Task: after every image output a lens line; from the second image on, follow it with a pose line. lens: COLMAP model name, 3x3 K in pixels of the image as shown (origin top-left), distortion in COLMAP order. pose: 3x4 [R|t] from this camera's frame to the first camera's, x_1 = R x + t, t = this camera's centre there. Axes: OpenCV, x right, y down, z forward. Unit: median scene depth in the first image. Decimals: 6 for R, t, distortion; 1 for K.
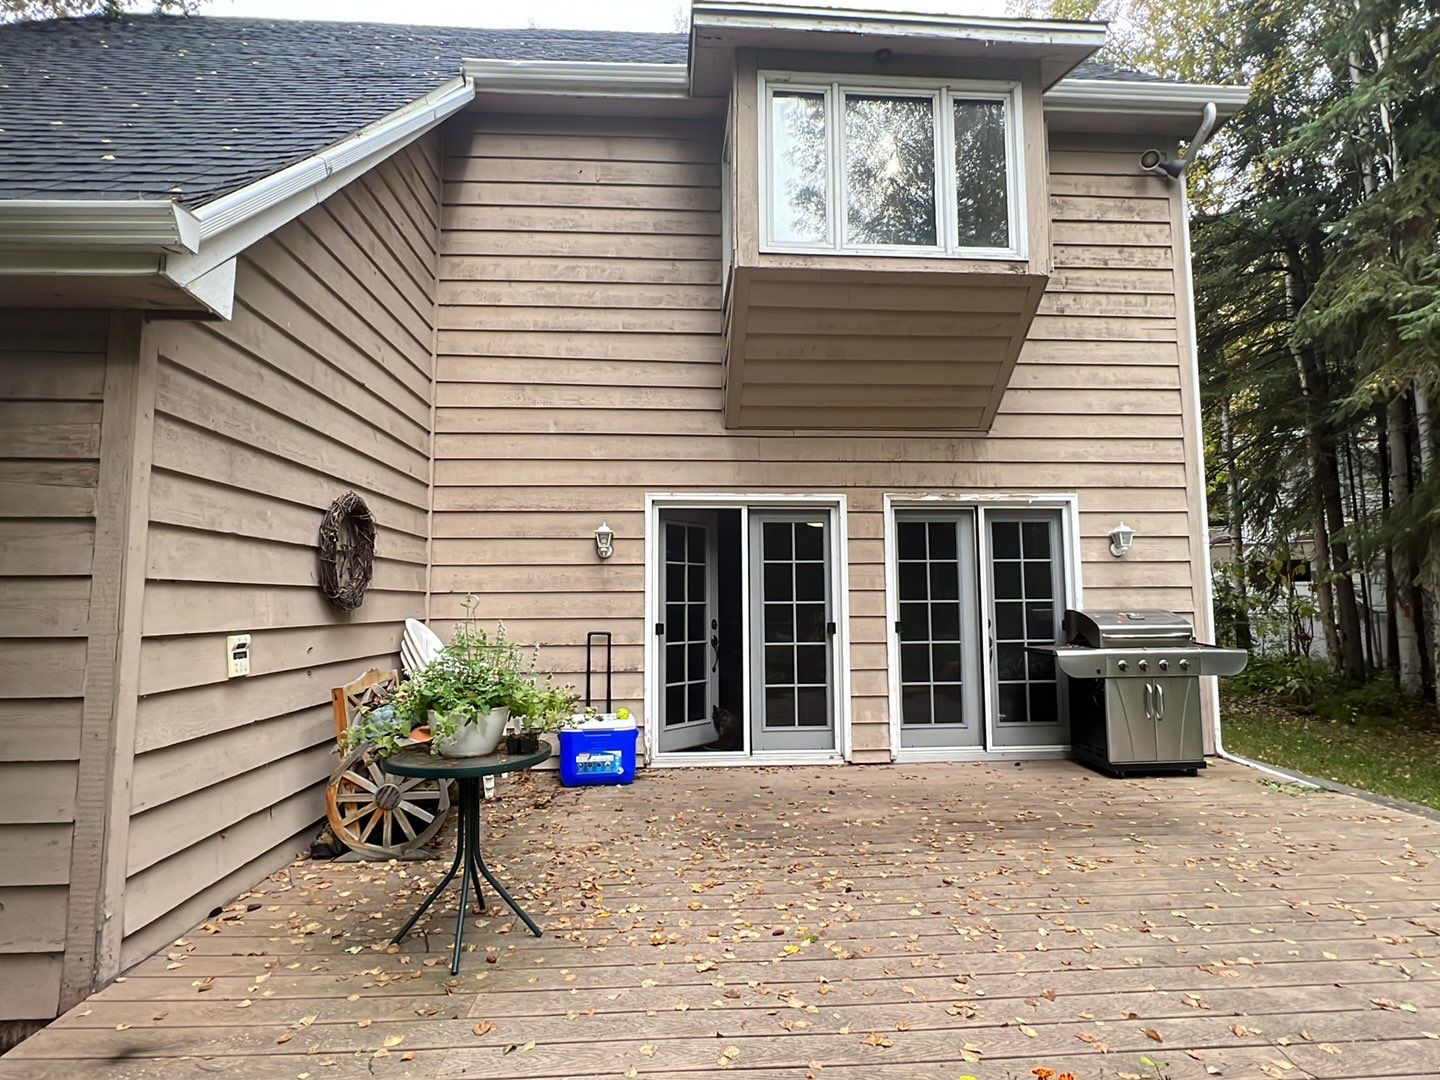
lens RADIAL K [[743.0, 0, 723.8], [0, 743.0, 543.4], [0, 0, 1]] dist [-0.002015, -0.000958]
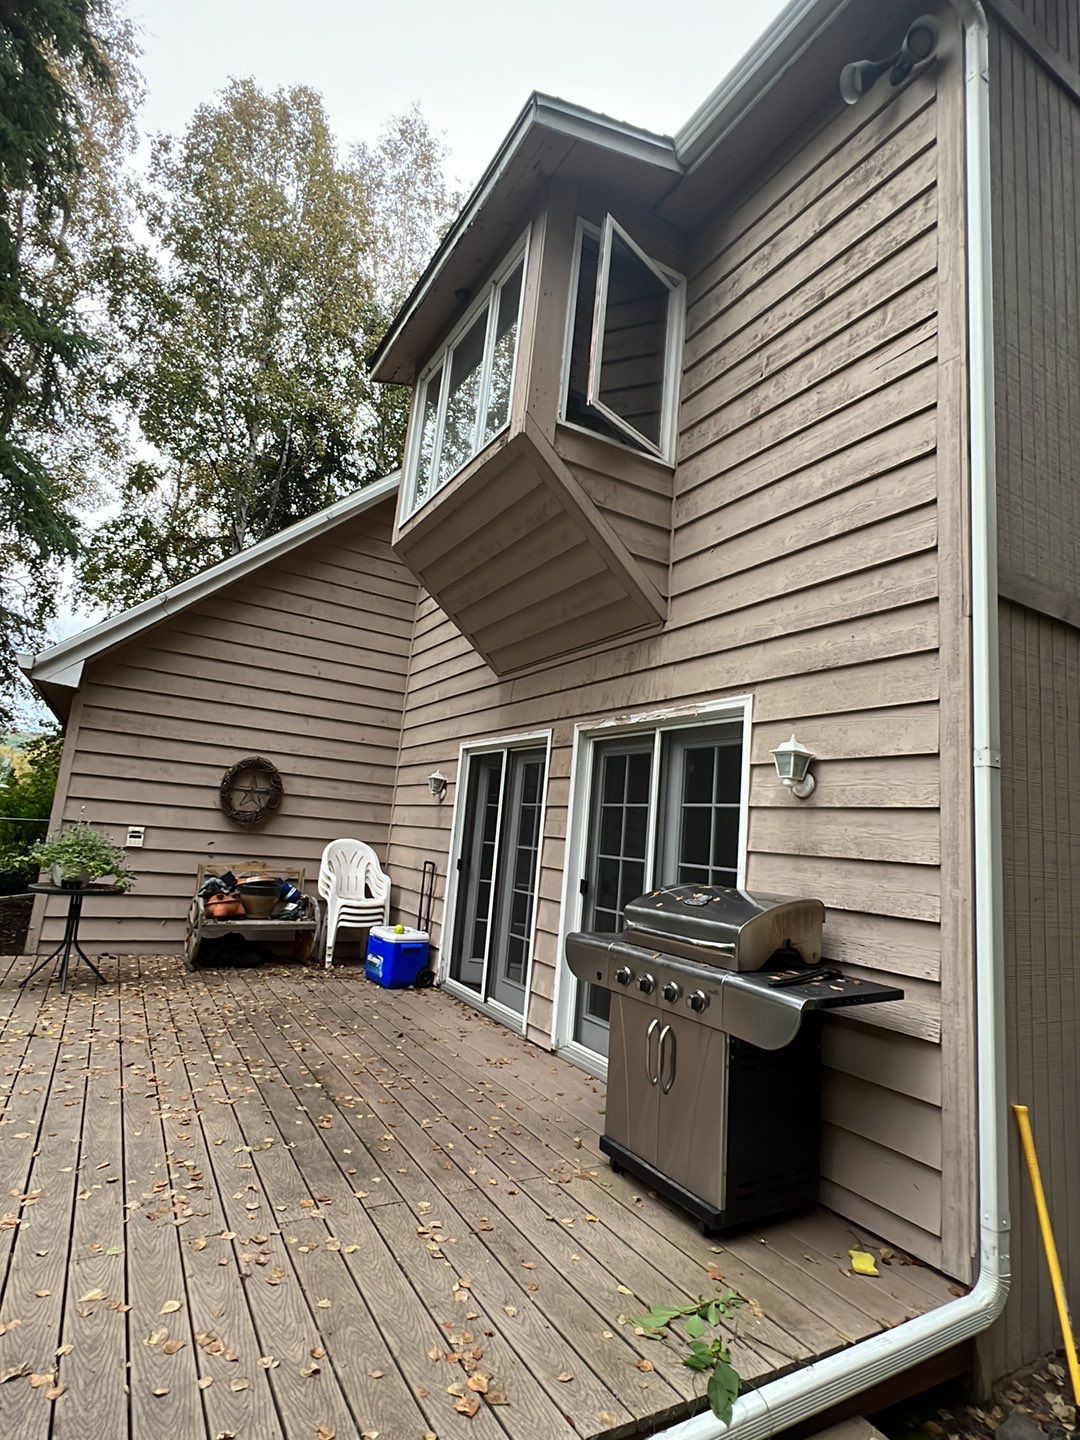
lens RADIAL K [[743.0, 0, 540.0], [0, 743.0, 720.0], [0, 0, 1]] dist [-0.002015, -0.000958]
pose [[0.437390, -0.097051, -0.894019, 0.969348], [-0.012271, 0.993423, -0.113846, 0.026010], [0.899188, 0.060766, 0.433322, 0.603974]]
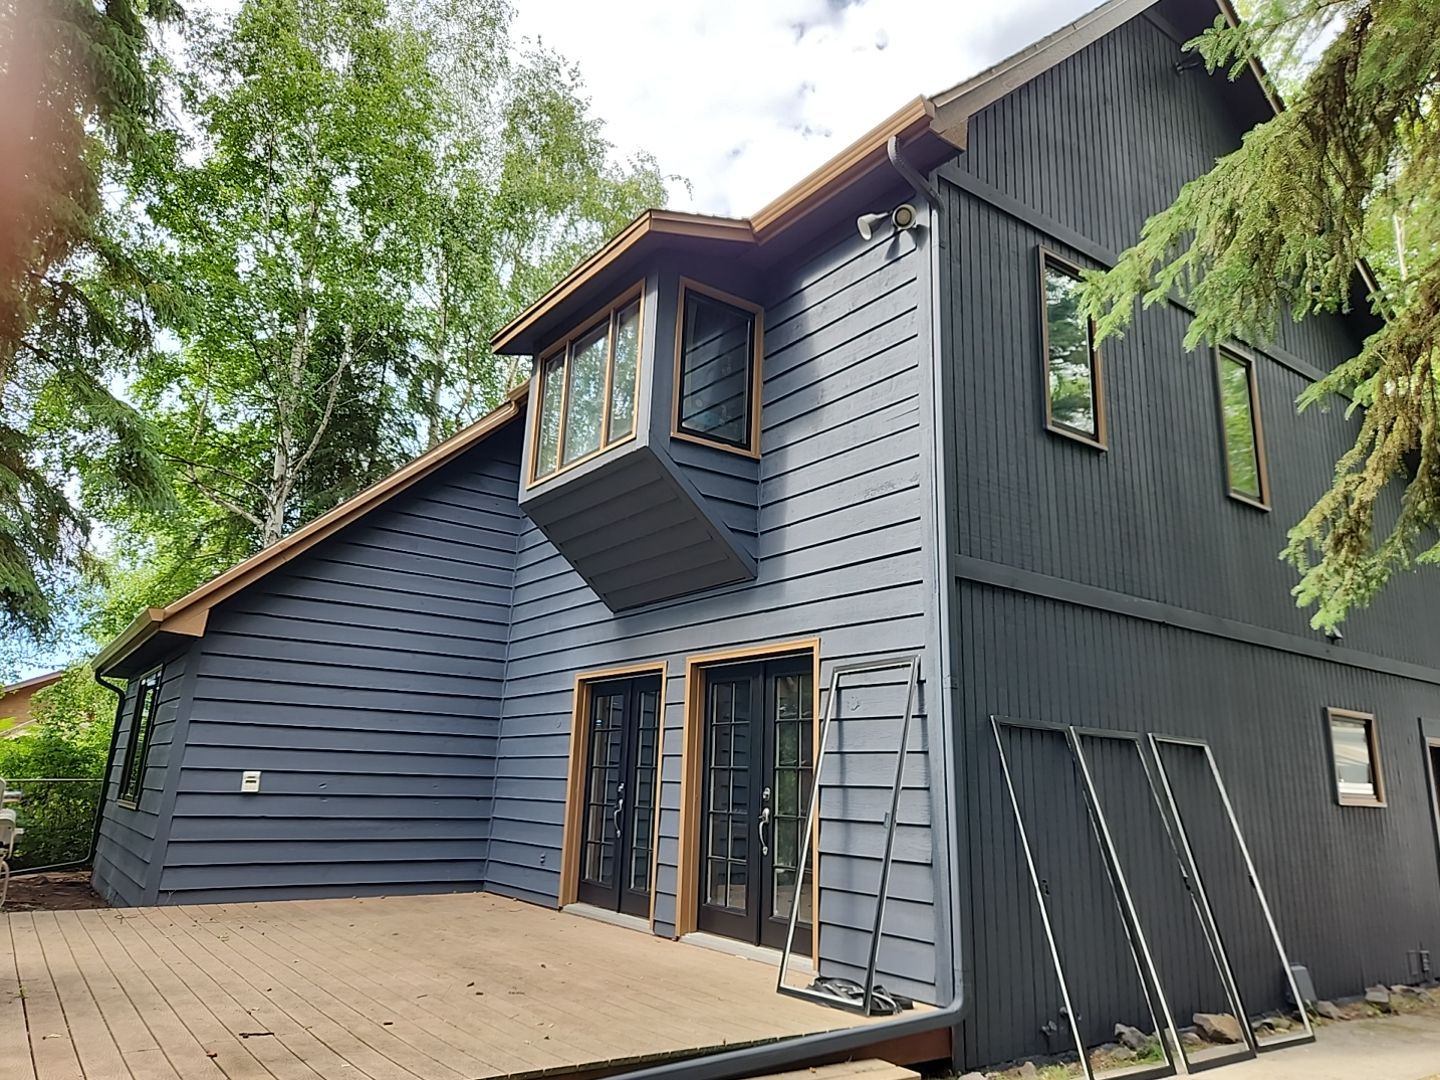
lens RADIAL K [[964.0, 0, 715.3], [0, 964.0, 525.6], [0, 0, 1]] dist [0.082682, -0.051559]
pose [[0.525092, -0.195016, -0.828400, 1.390541], [0.030608, 0.977089, -0.210618, 0.037348], [0.850495, 0.085238, 0.519031, 0.332614]]
